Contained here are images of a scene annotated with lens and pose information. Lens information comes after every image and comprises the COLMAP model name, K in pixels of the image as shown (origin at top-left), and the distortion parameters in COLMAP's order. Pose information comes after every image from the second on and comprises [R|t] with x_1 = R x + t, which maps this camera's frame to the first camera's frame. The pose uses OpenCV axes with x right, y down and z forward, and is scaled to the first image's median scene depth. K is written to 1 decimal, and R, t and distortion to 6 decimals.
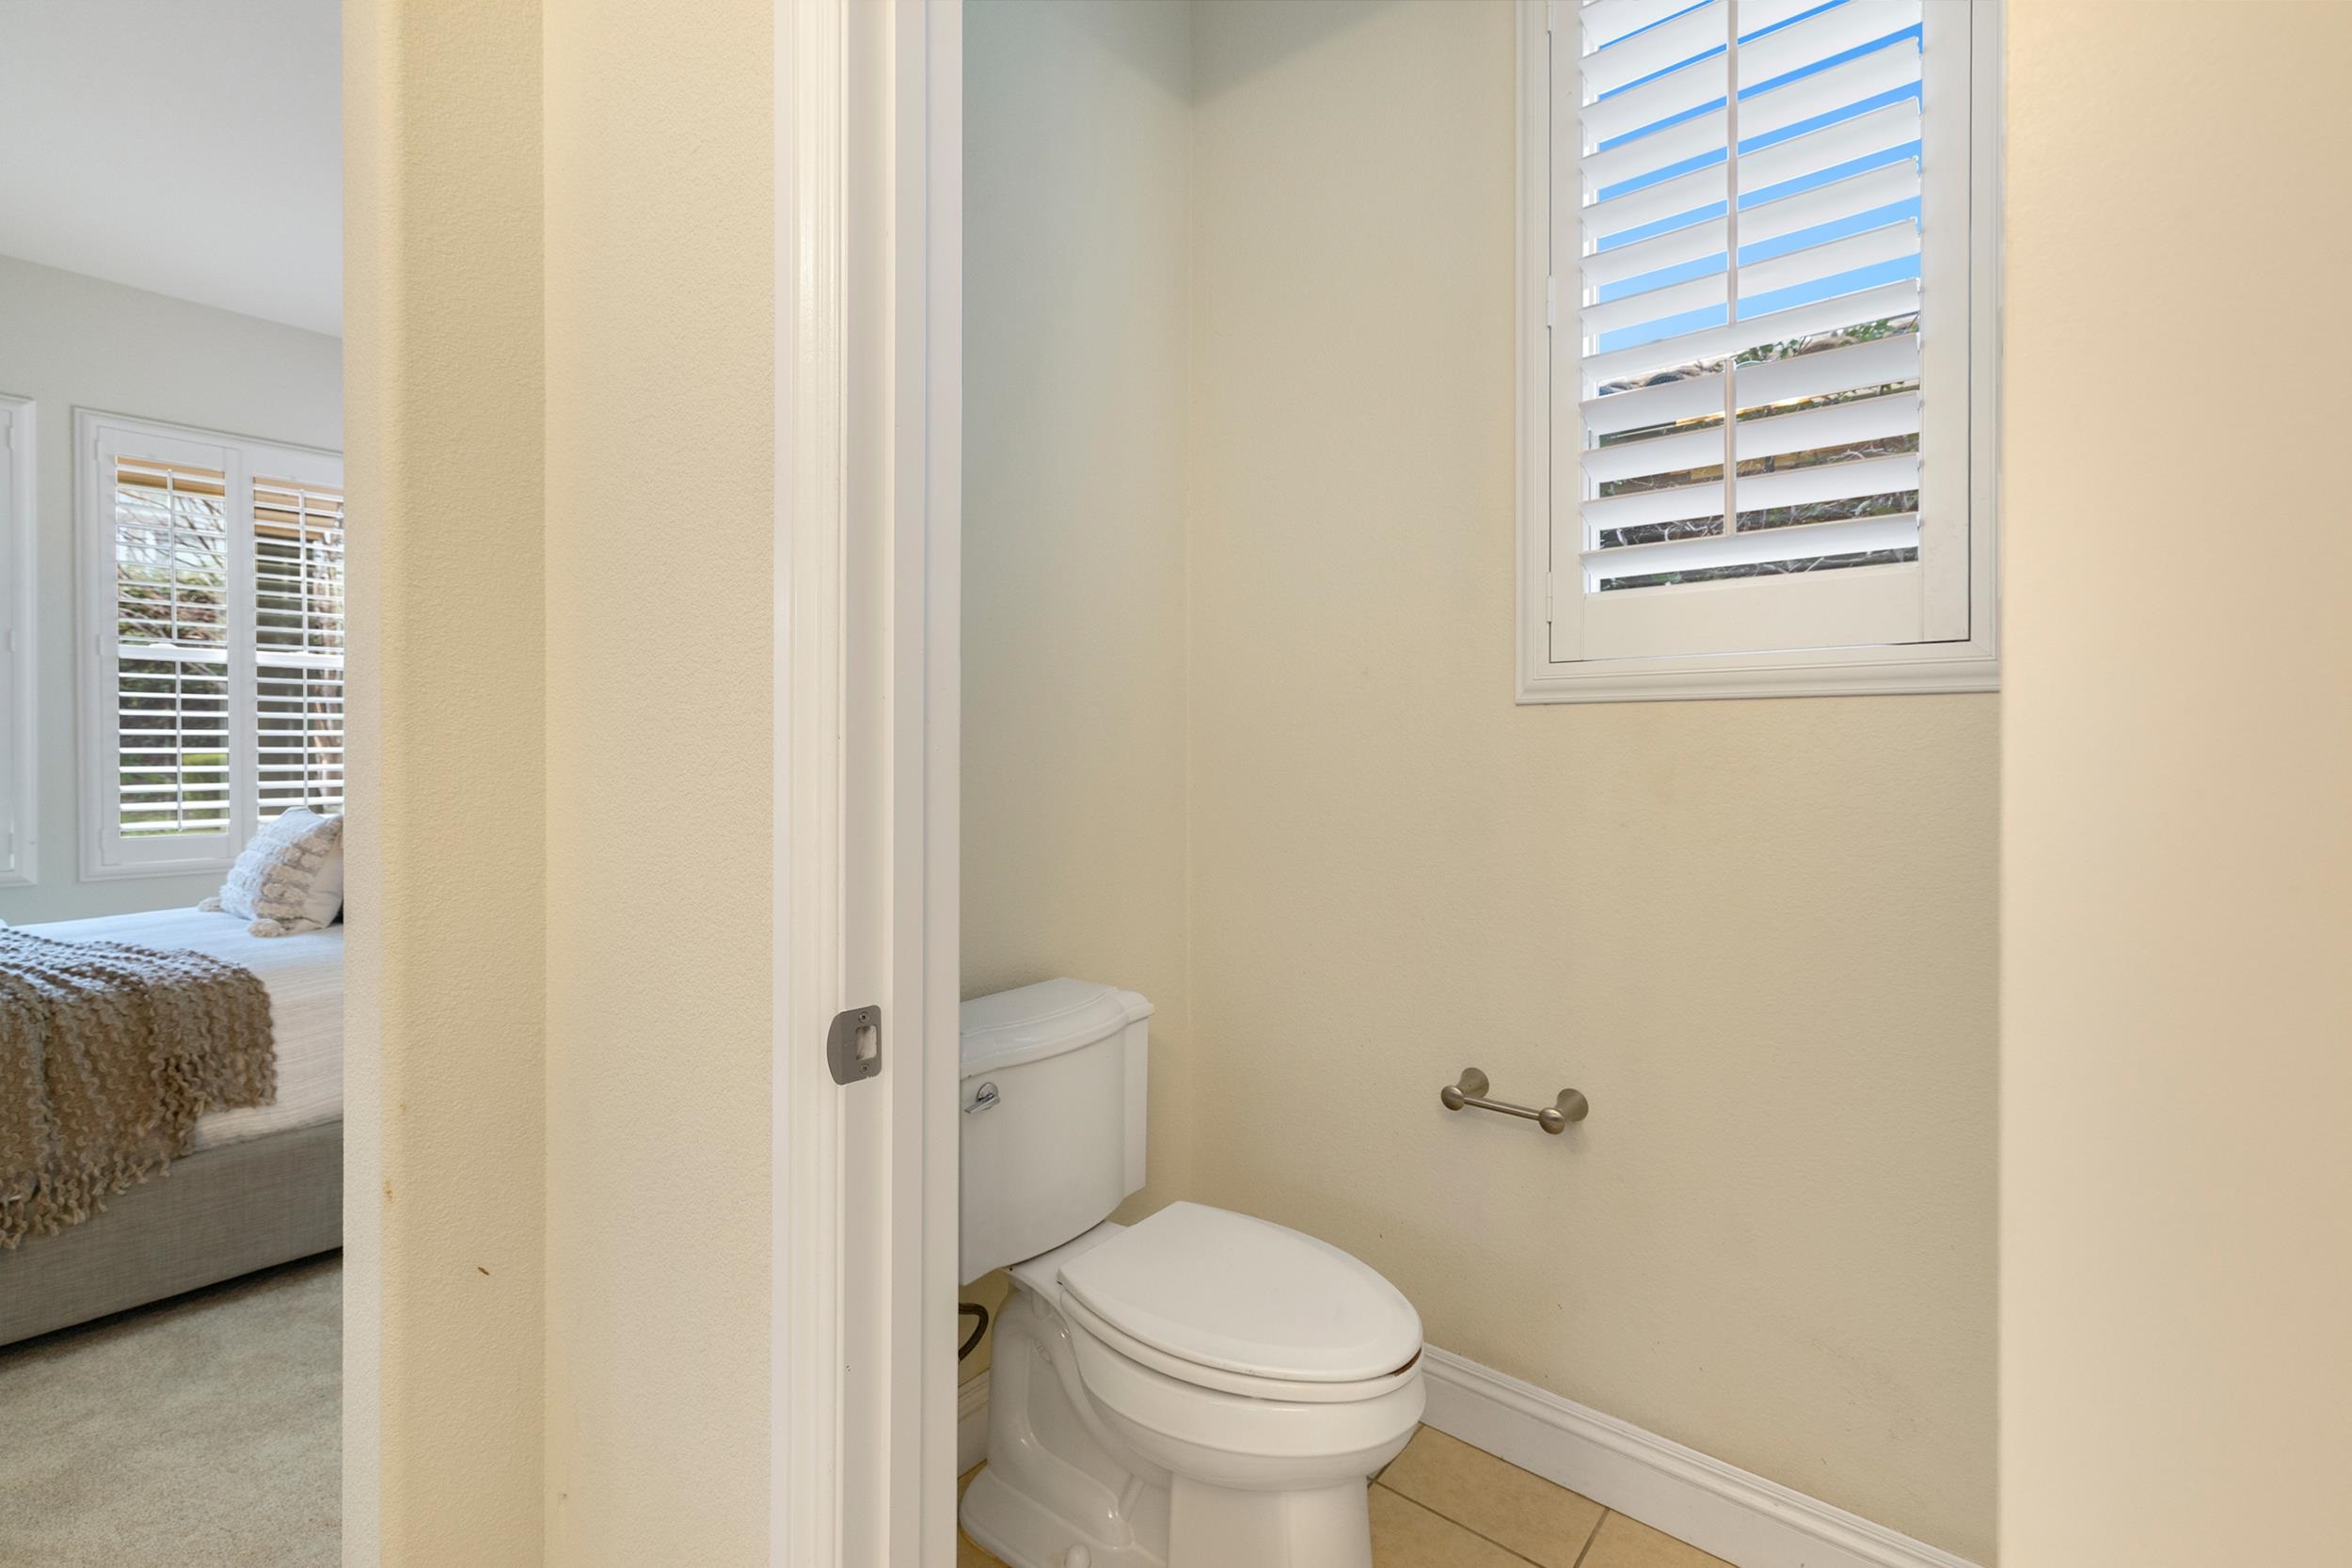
lens RADIAL K [[1023.6, 0, 1172.7], [0, 1023.6, 751.2], [0, 0, 1]] dist [0.001849, 0.000452]
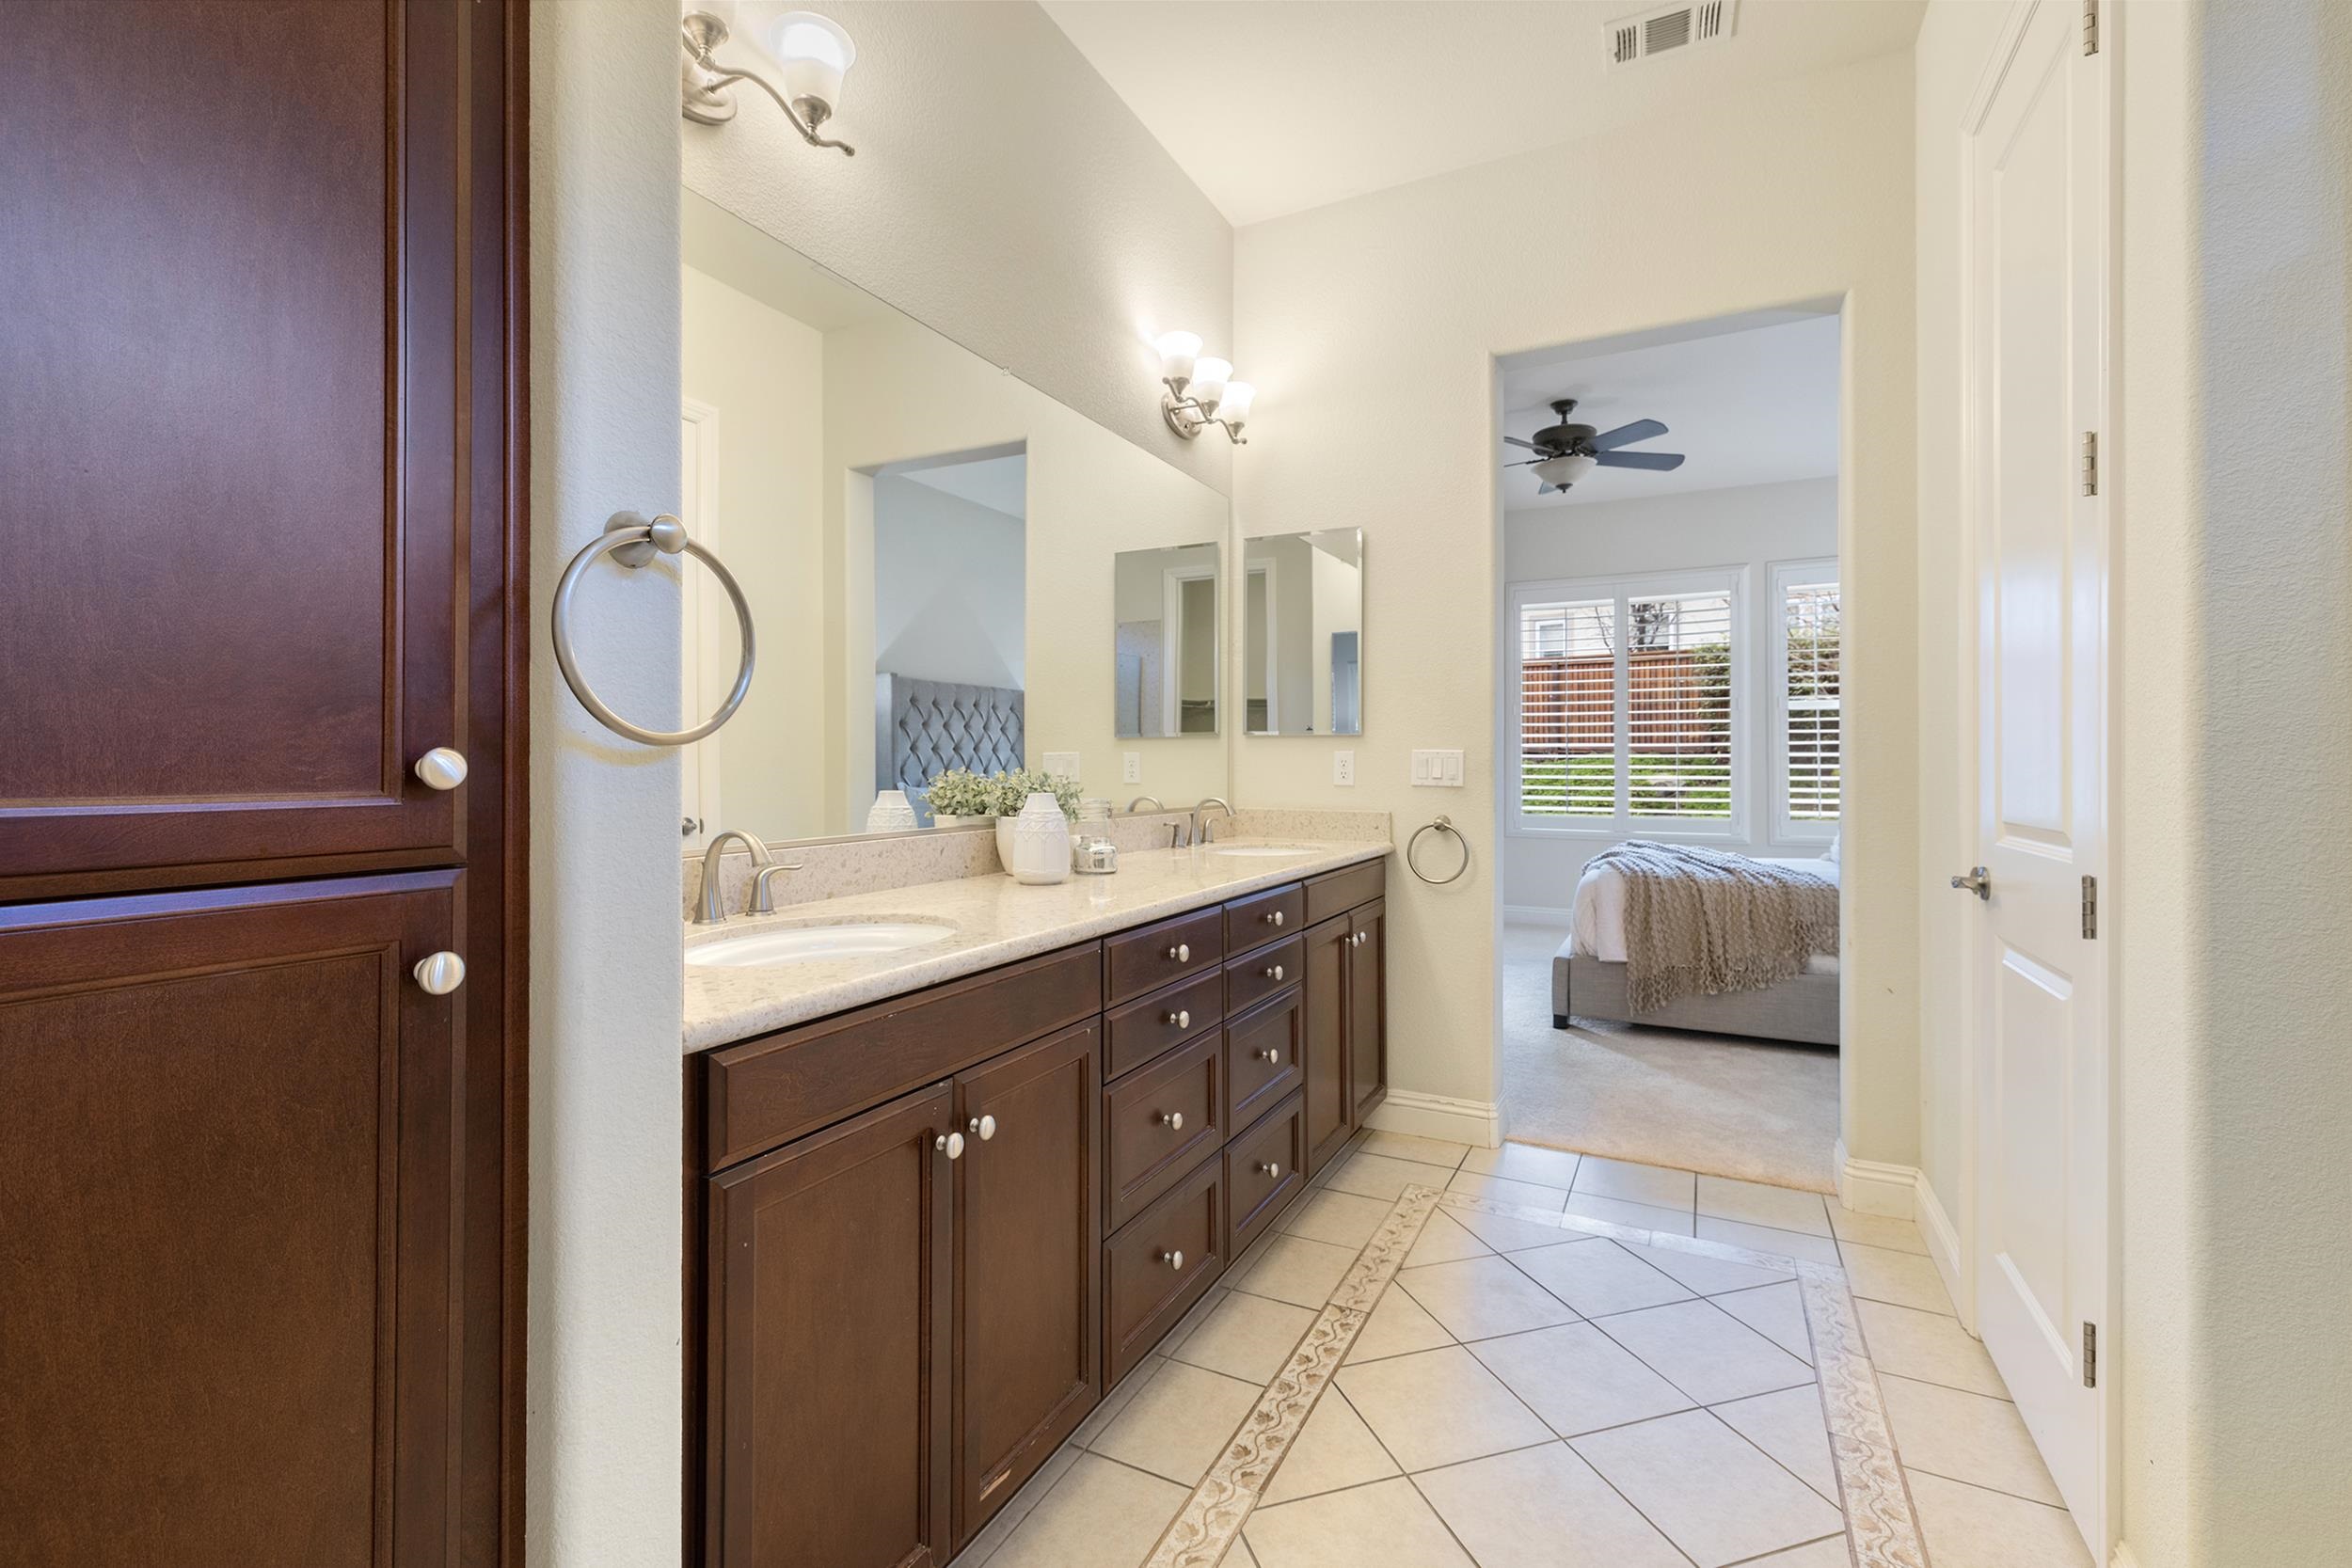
lens RADIAL K [[1035.7, 0, 1176.0], [0, 1035.7, 784.0], [0, 0, 1]] dist [-0.004168, -0.000340]
pose [[0.221517, 0.007744, -0.975126, 0.380864], [0.006680, 0.999933, 0.009459, 0.005534], [0.975134, -0.008609, 0.221451, -0.331285]]
